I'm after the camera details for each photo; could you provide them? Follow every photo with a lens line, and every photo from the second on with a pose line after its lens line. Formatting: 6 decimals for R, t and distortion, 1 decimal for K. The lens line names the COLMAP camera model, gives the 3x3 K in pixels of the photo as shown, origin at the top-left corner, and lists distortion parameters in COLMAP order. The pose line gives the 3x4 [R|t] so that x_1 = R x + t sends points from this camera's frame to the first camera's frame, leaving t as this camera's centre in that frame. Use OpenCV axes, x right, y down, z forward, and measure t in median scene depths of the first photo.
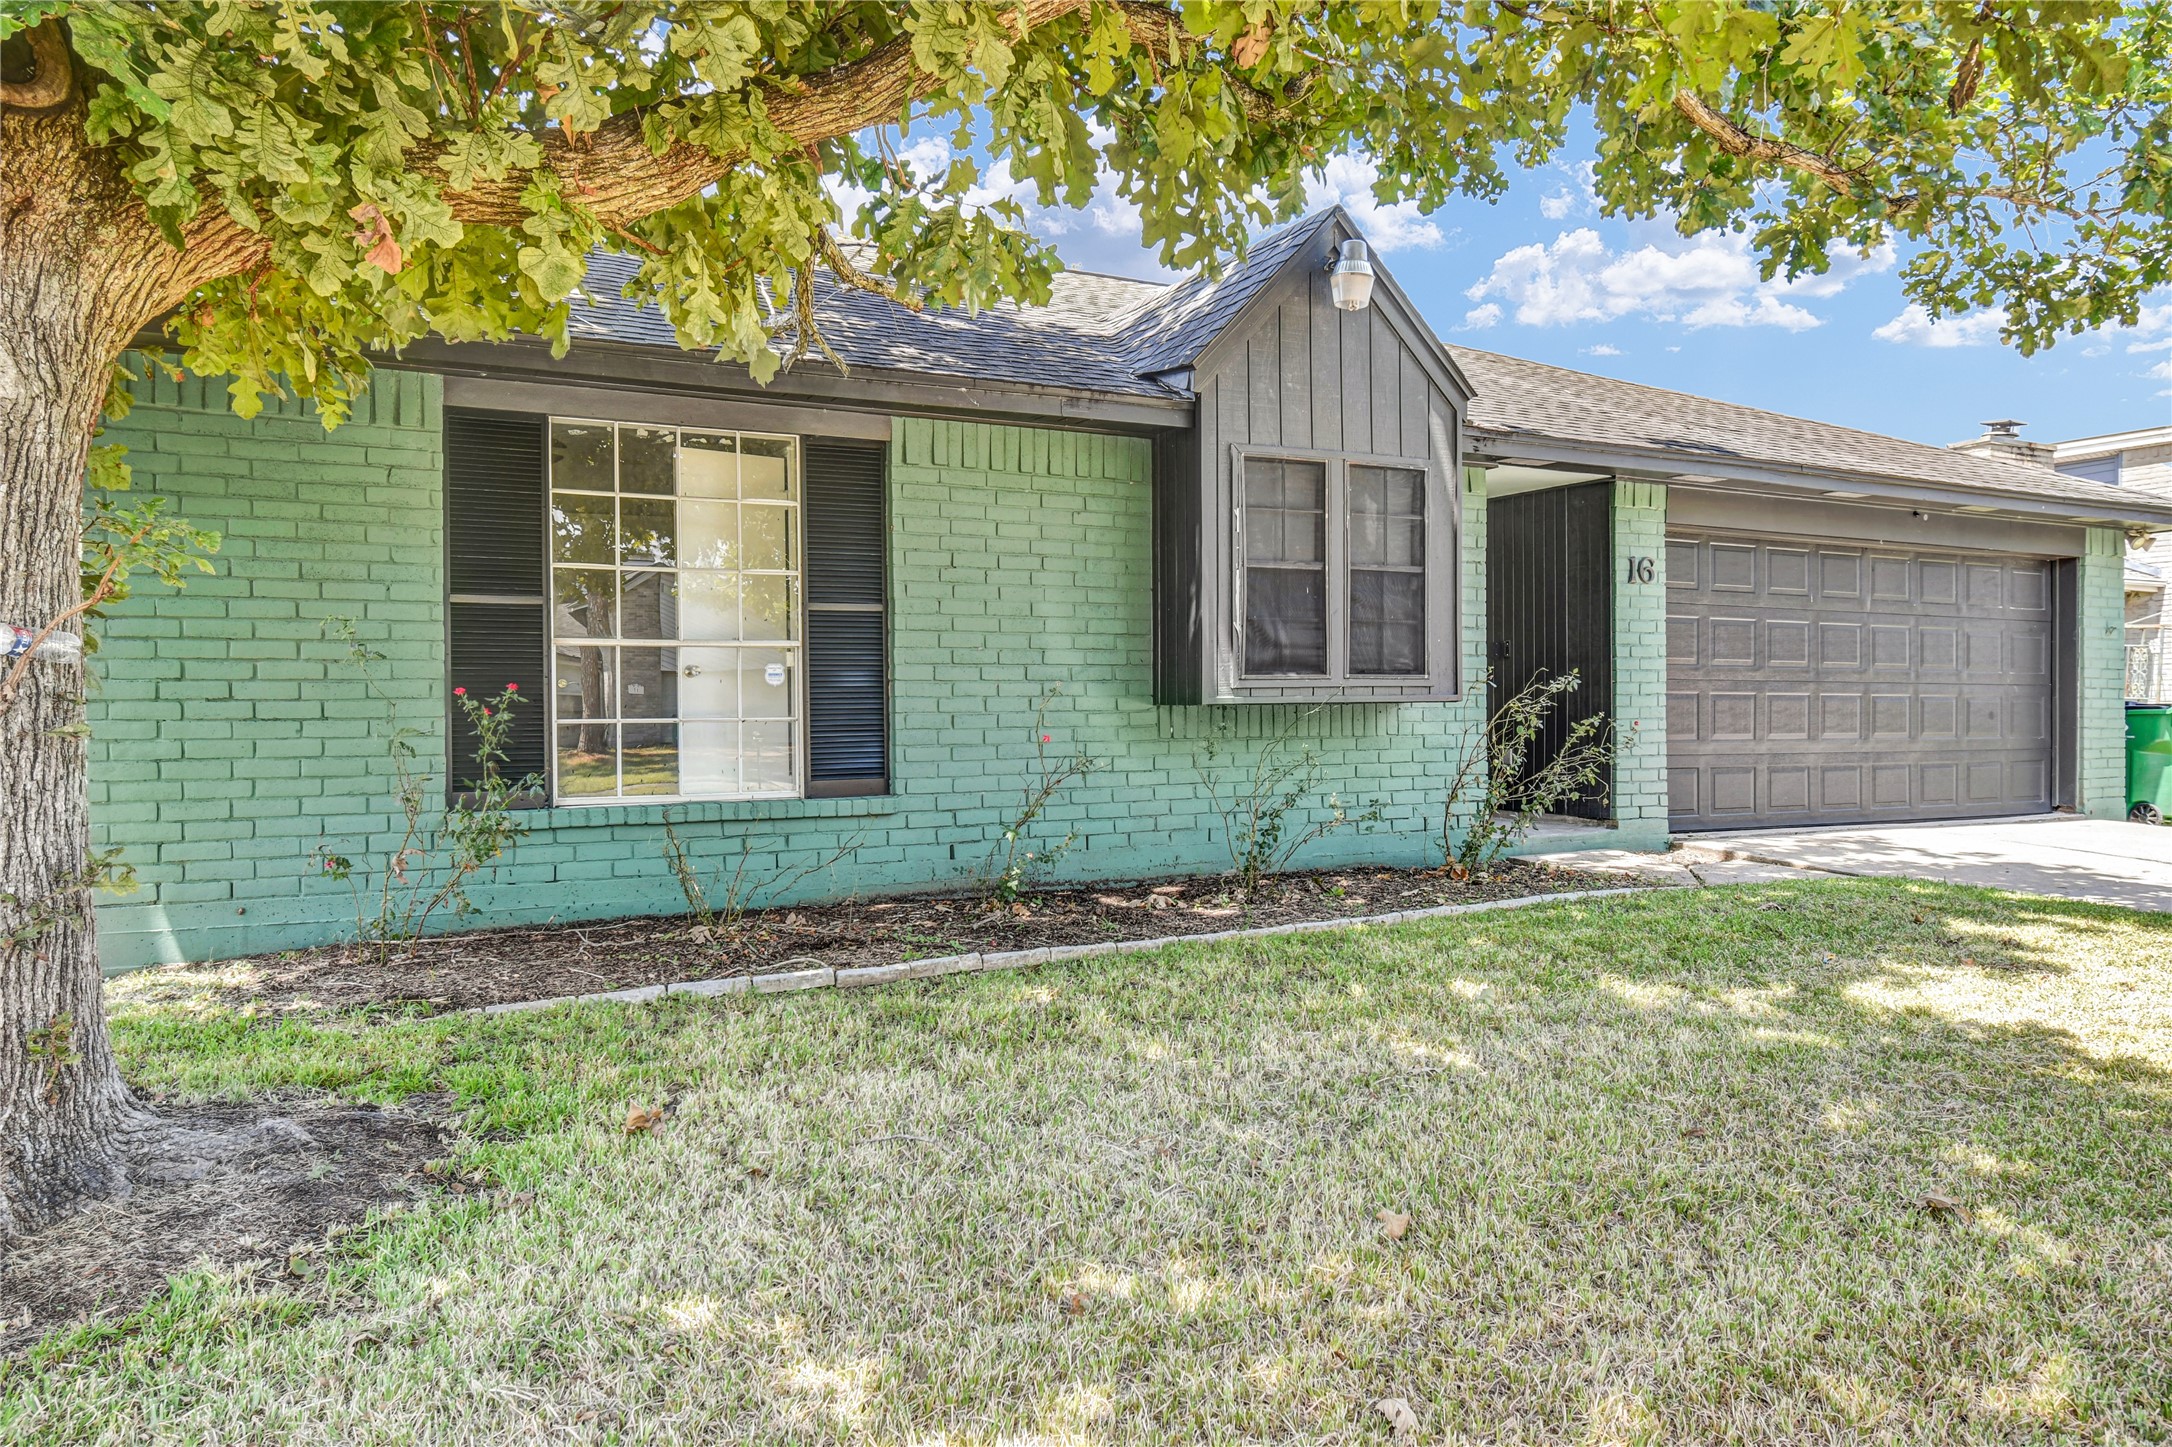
lens RADIAL K [[1468.1, 0, 1086.0], [0, 1468.1, 723.5], [0, 0, 1]] dist [-0.001371, -0.000226]
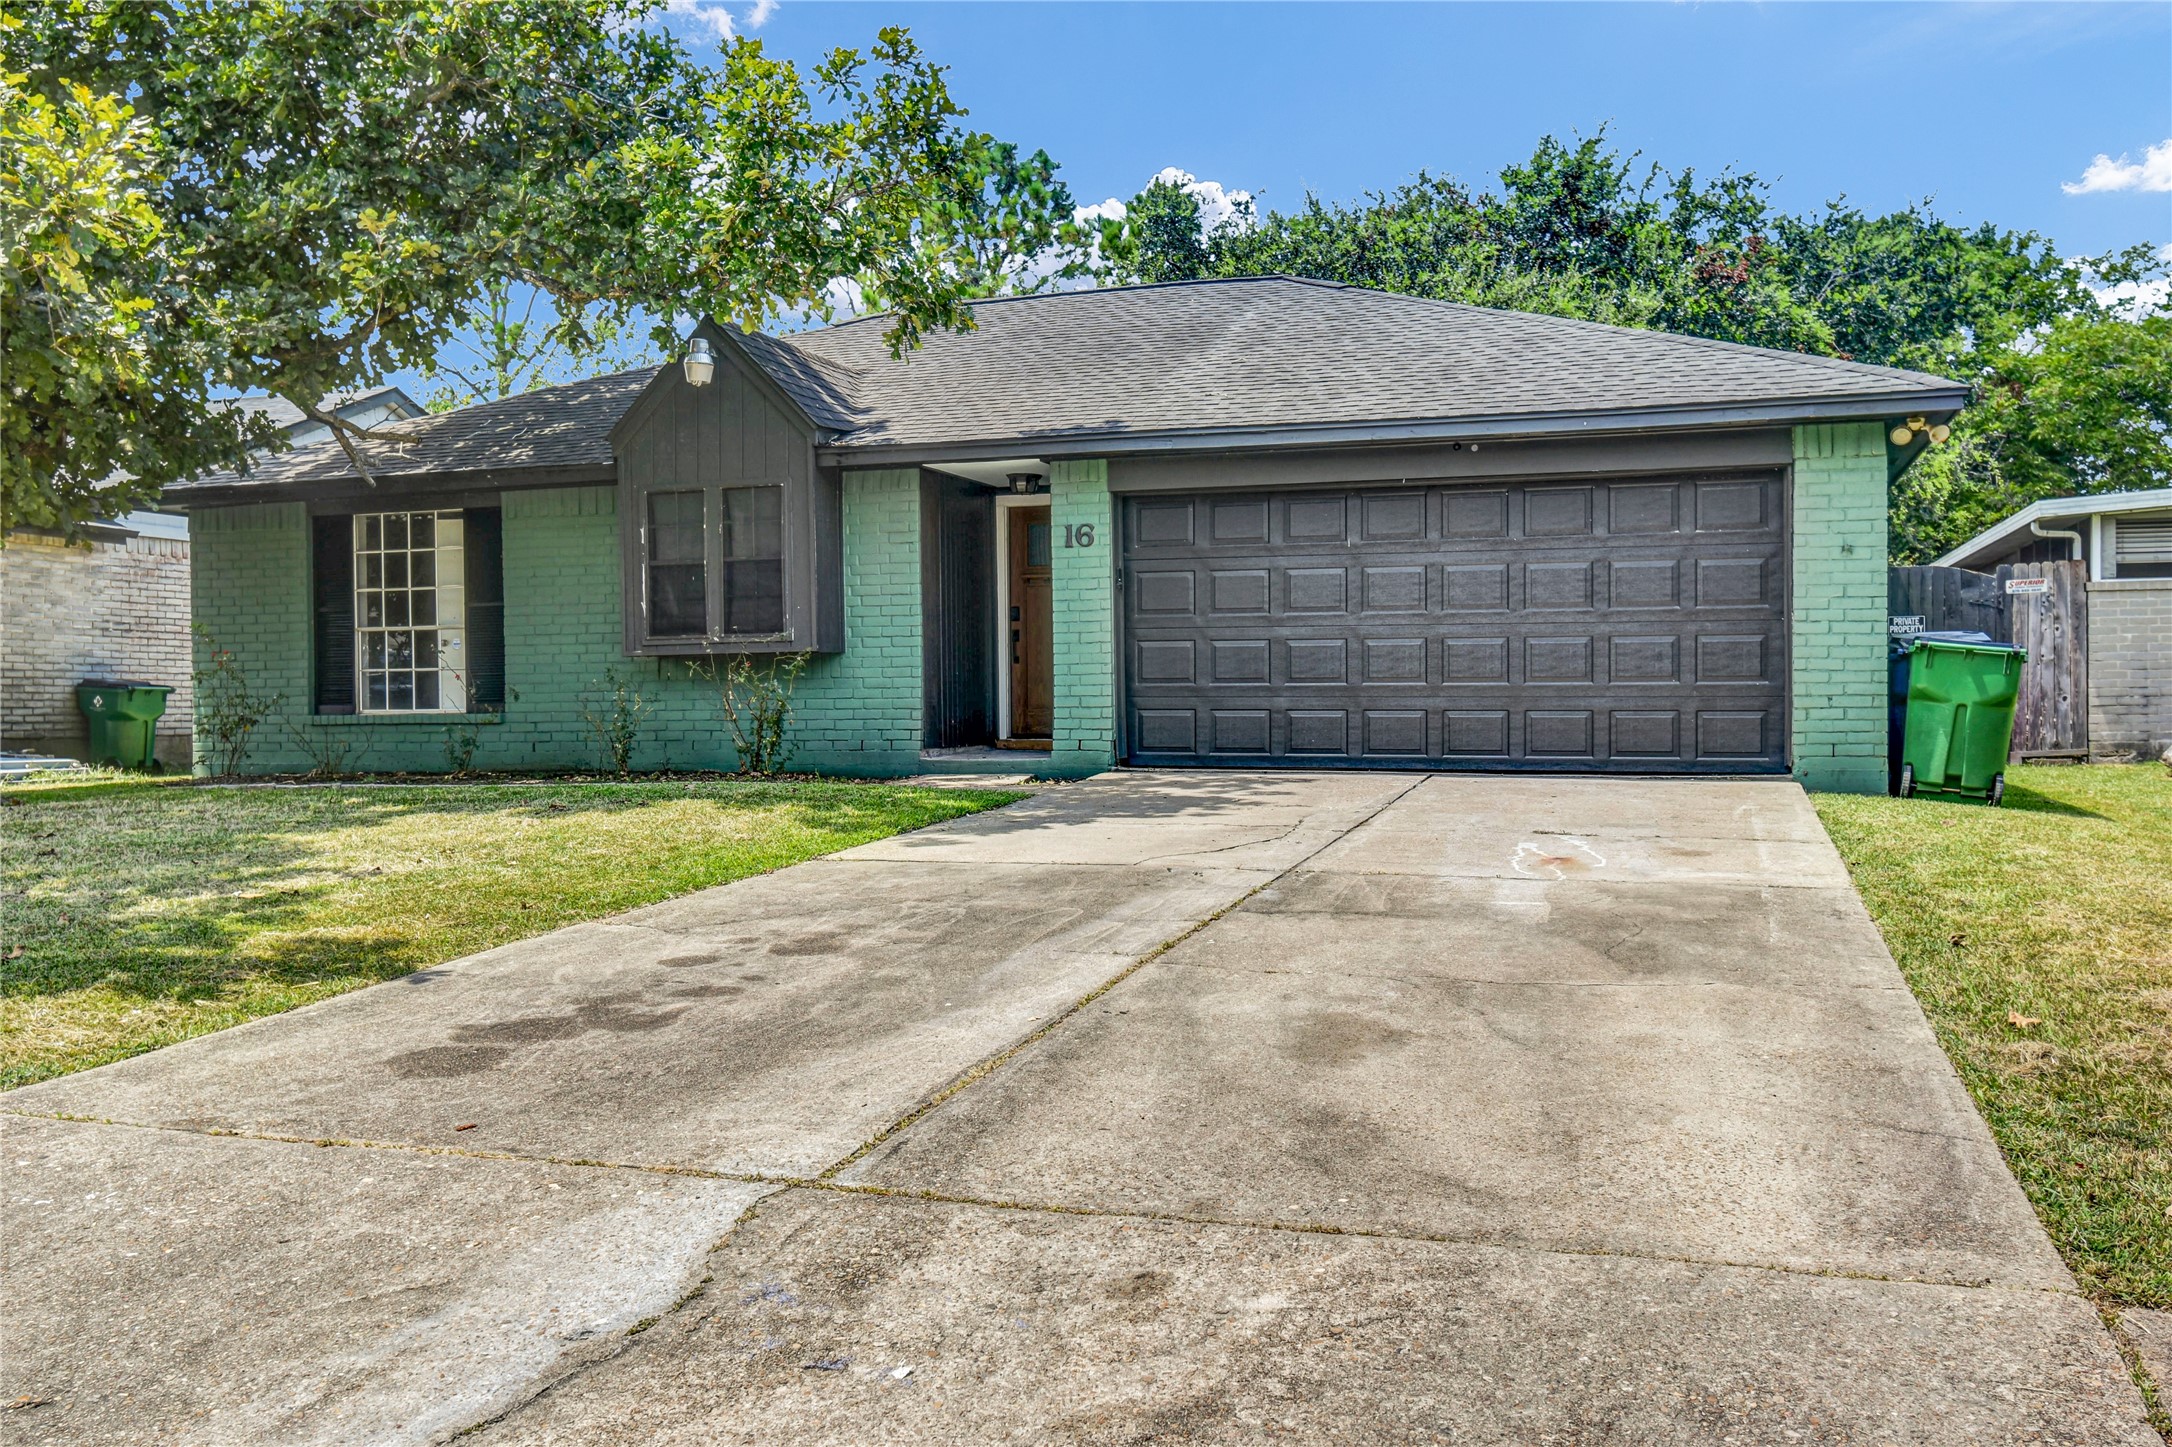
lens RADIAL K [[1779.6, 0, 1086.0], [0, 1779.6, 723.5], [0, 0, 1]] dist [0.001150, 0.002722]
pose [[0.693976, 0.003498, -0.719990, 1.746125], [-0.006375, 0.999979, -0.001286, 0.057023], [0.719970, 0.005482, 0.693984, 0.041445]]
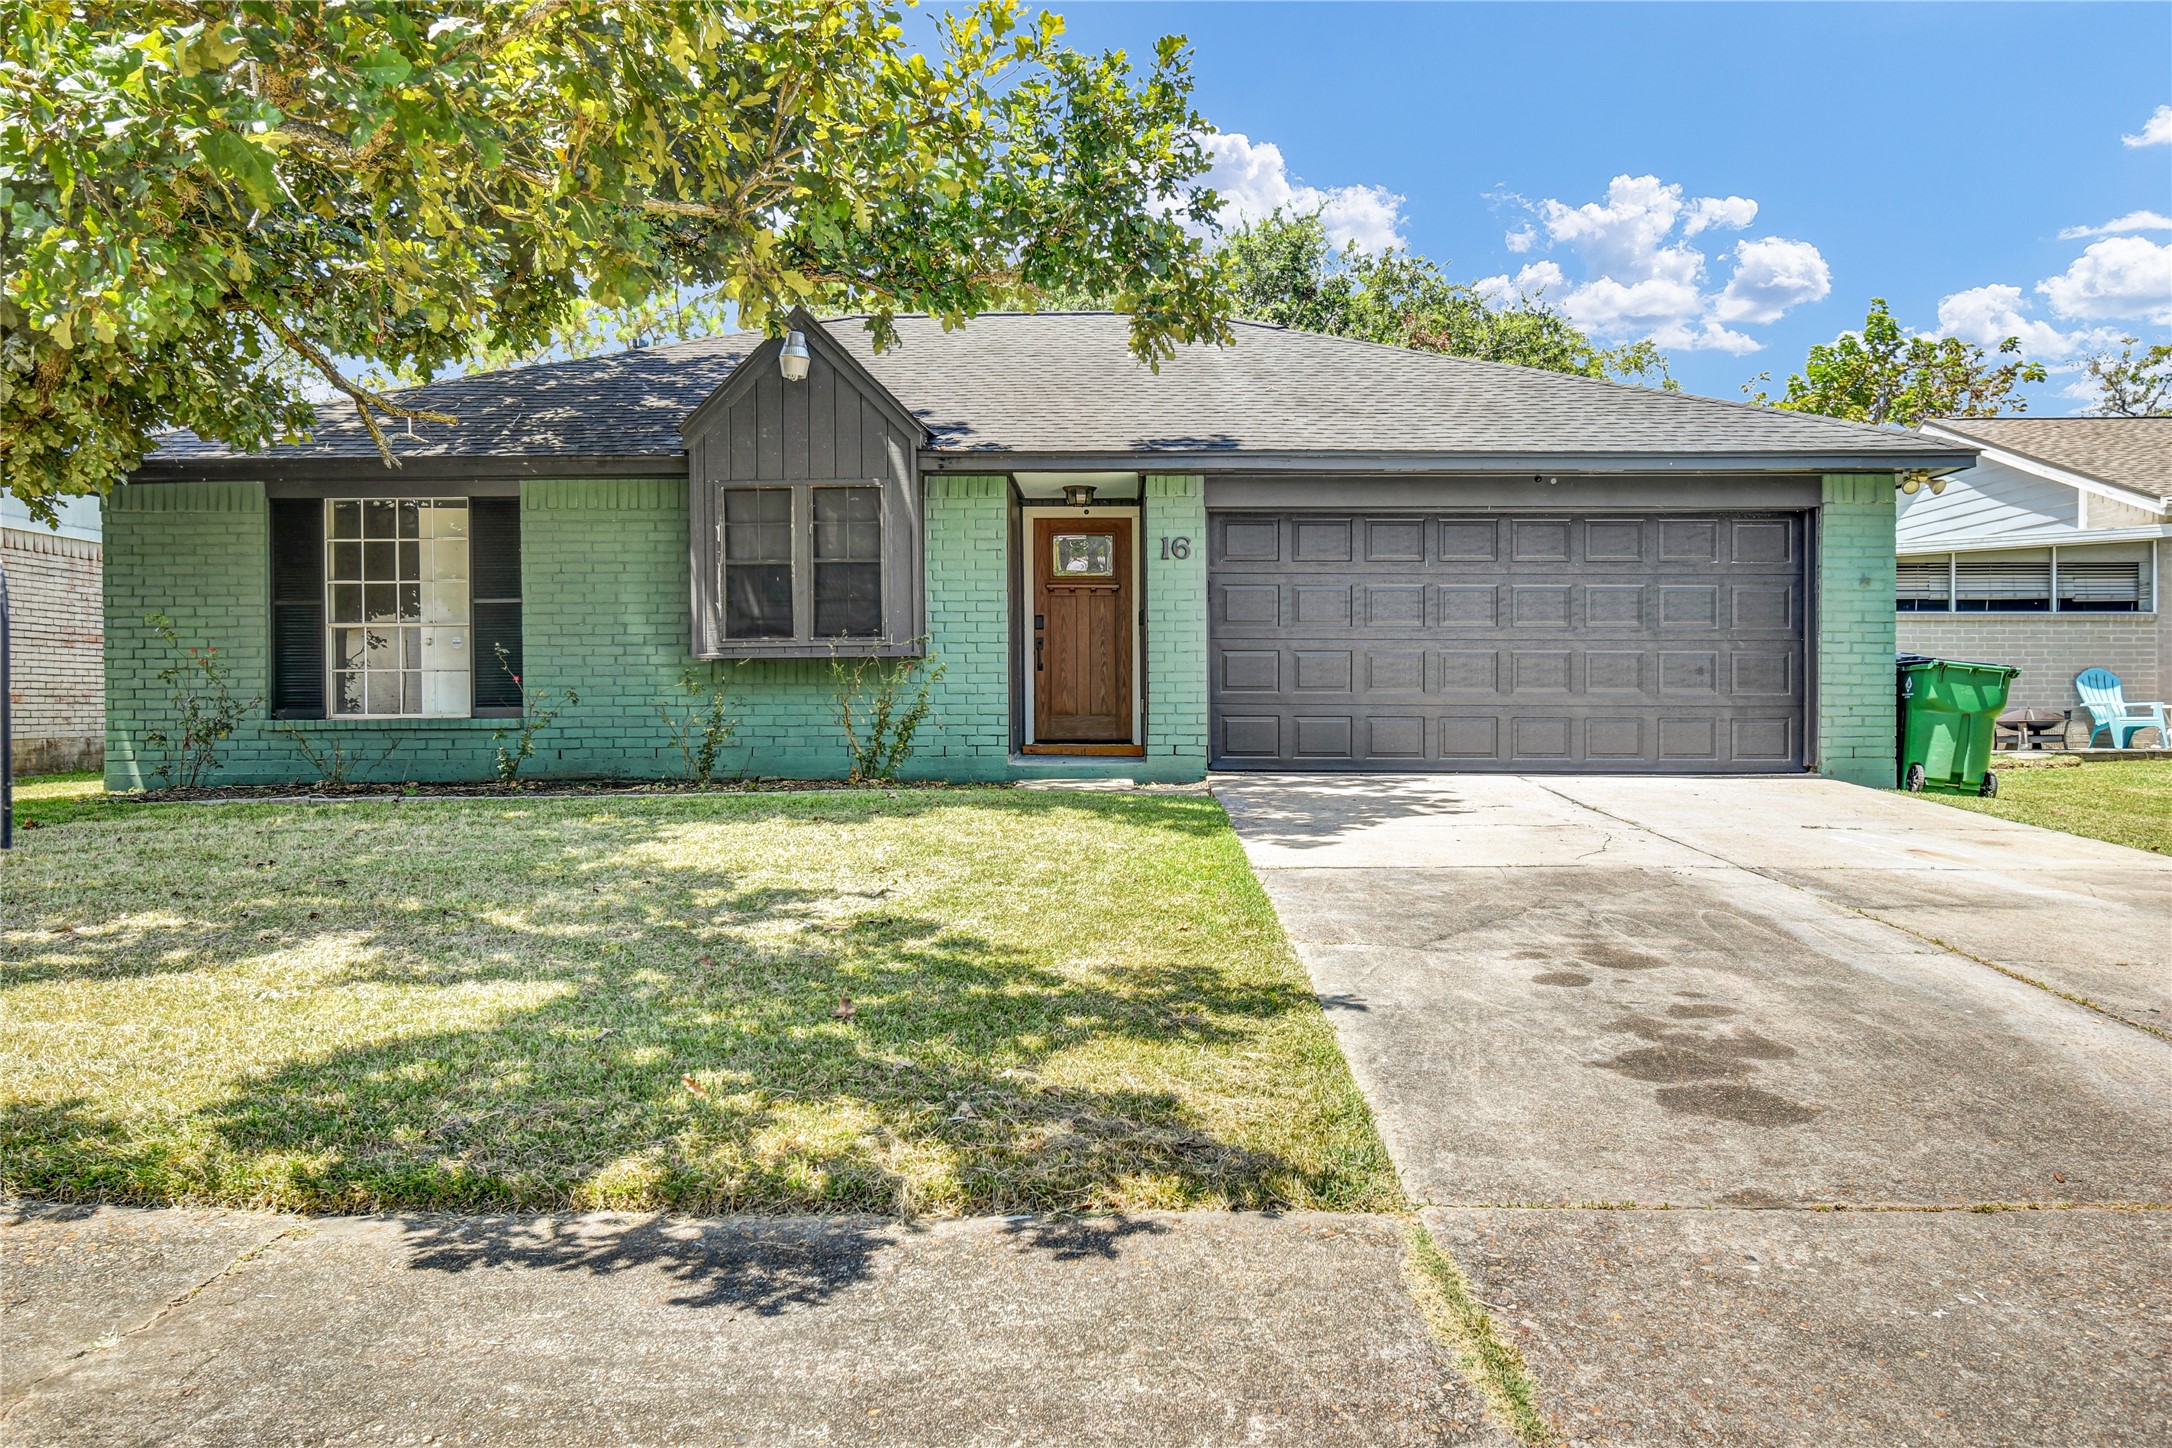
lens RADIAL K [[1634.6, 0, 1086.0], [0, 1634.6, 724.0], [0, 0, 1]] dist [-0.003632, -0.004800]
pose [[0.877763, 0.001687, -0.479092, 1.196614], [-0.005932, 0.999955, -0.007347, 0.062032], [0.479058, 0.009291, 0.877734, -0.255411]]
